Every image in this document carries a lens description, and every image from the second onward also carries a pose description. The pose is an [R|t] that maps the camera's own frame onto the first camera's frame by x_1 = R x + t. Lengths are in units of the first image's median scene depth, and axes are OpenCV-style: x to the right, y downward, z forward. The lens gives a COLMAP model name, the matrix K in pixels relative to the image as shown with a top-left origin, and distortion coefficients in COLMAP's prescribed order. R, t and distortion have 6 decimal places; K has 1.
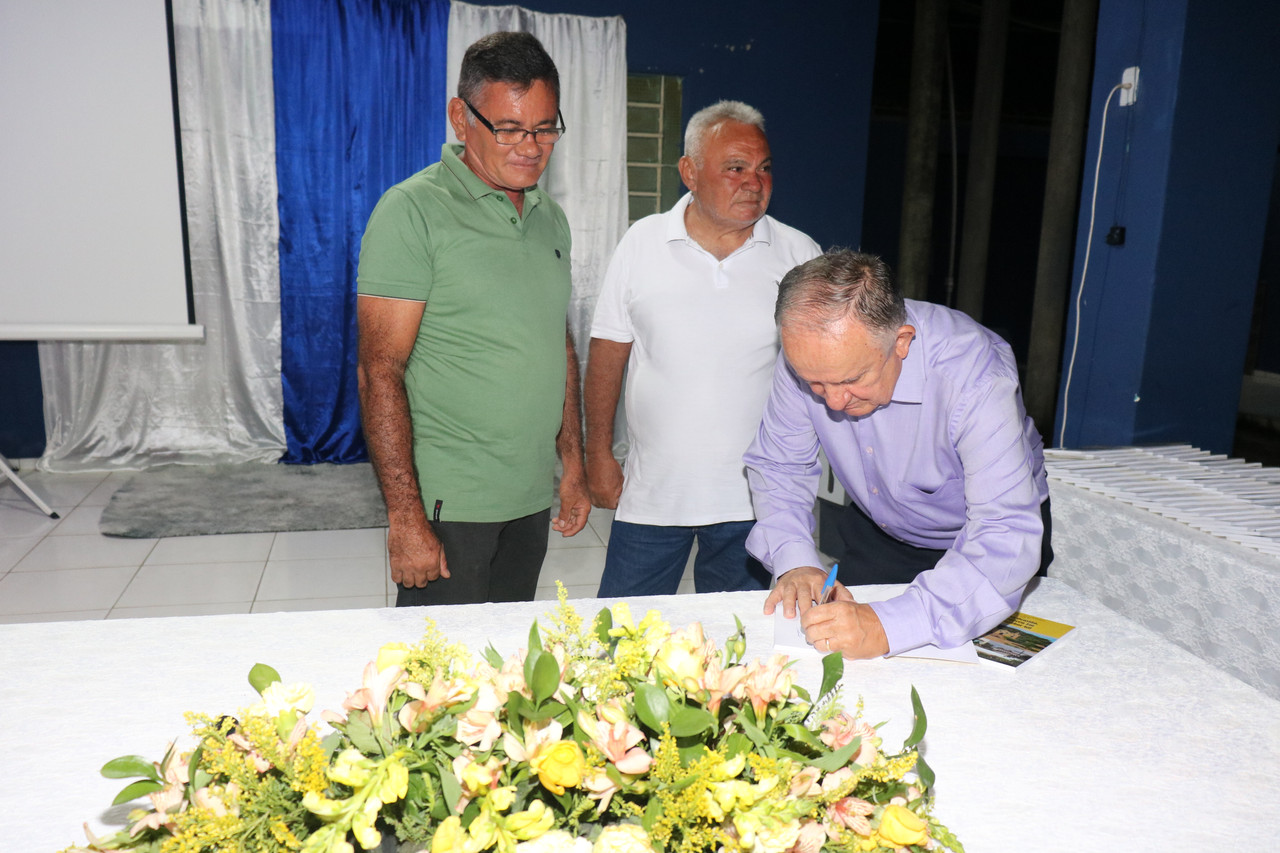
lens RADIAL K [[1042.8, 0, 646.7], [0, 1042.8, 430.4], [0, 0, 1]] dist [-0.001796, -0.001648]
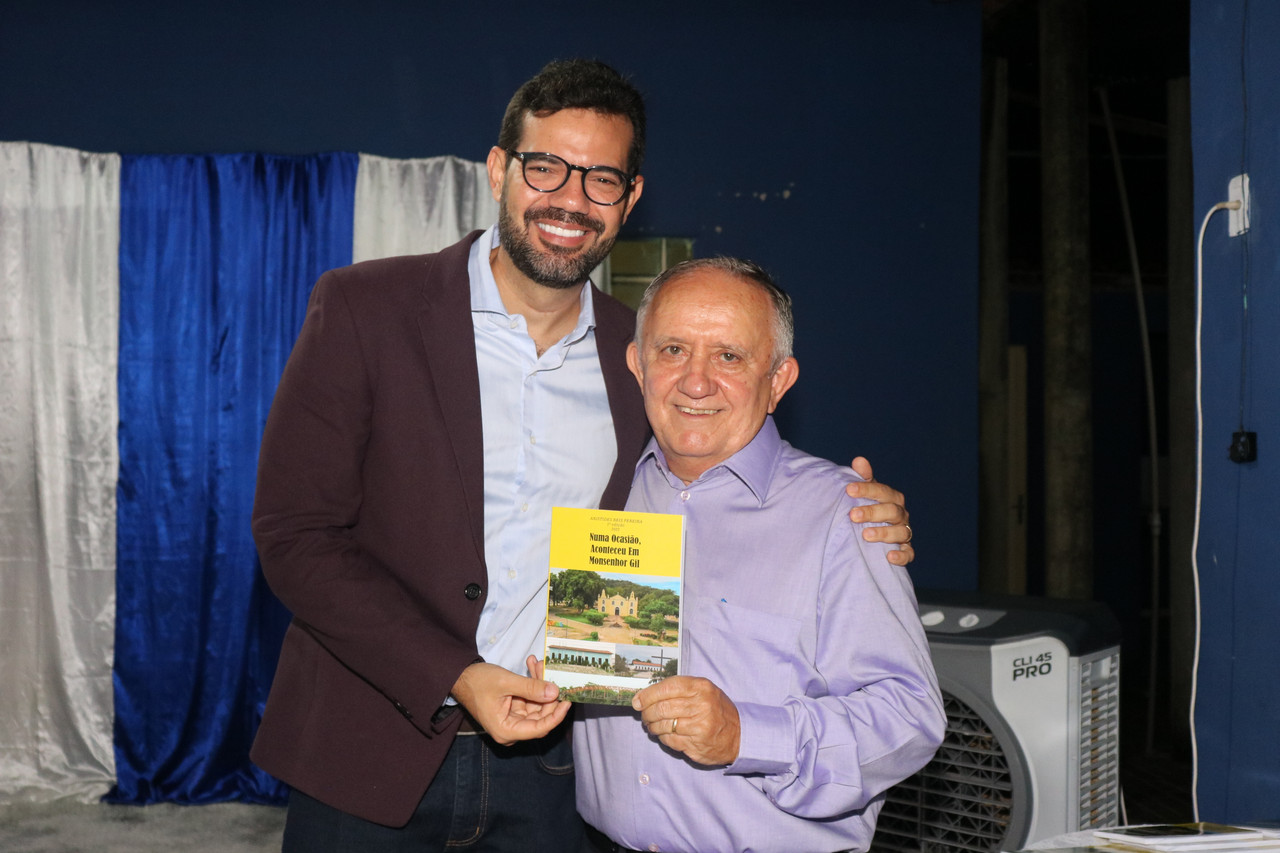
lens RADIAL K [[1392.5, 0, 639.6], [0, 1392.5, 429.8], [0, 0, 1]] dist [-0.031624, 0.017716]
pose [[0.987152, -0.031634, -0.156621, 0.151410], [-0.002463, 0.977077, -0.212870, -0.015751], [0.159765, 0.210521, 0.964446, 0.127765]]
